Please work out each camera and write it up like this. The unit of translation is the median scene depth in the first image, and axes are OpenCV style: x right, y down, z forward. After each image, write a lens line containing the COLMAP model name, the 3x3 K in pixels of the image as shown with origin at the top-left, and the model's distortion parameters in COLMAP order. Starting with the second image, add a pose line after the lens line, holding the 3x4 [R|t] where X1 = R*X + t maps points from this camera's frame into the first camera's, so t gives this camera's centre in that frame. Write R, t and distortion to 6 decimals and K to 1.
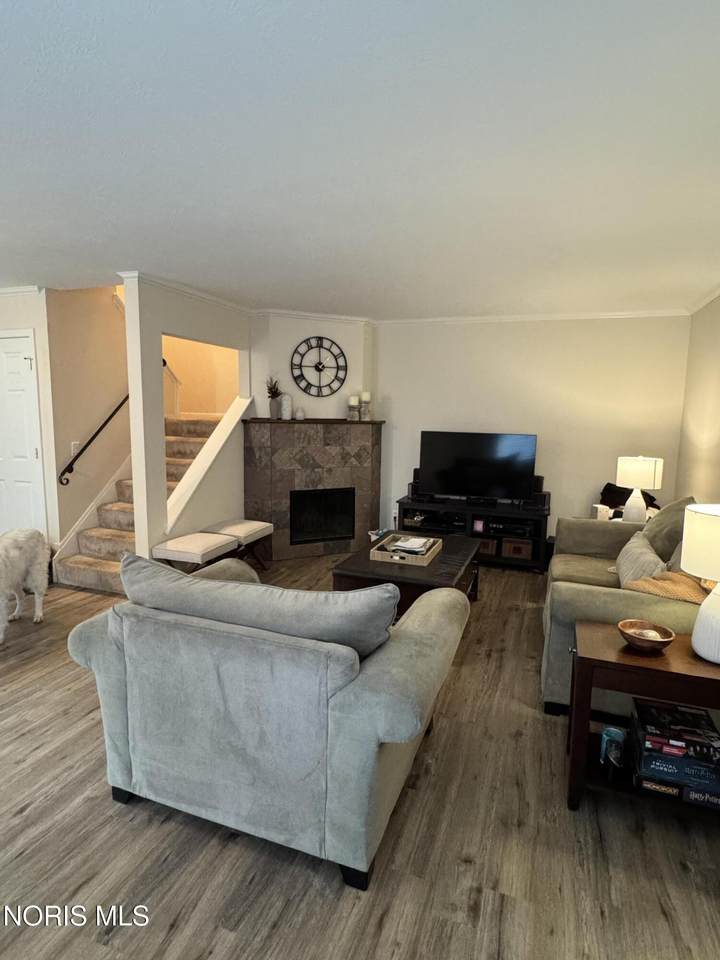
lens RADIAL K [[526.6, 0, 359.4], [0, 526.6, 478.0], [0, 0, 1]] dist [-0.000356, 0.000511]
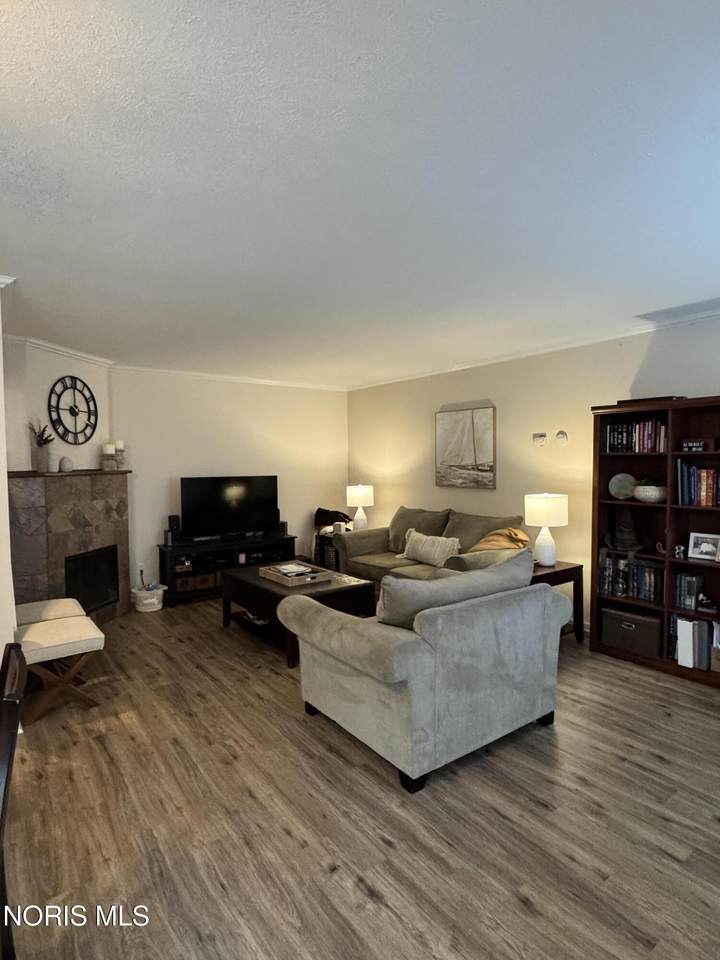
lens RADIAL K [[526.6, 0, 359.9], [0, 526.6, 481.5], [0, 0, 1]] dist [-0.000356, 0.000511]
pose [[0.548734, -0.058272, 0.833964, -0.550038], [0.130123, 0.991363, -0.016348, -0.020032], [-0.825808, 0.117489, 0.551577, 0.148586]]
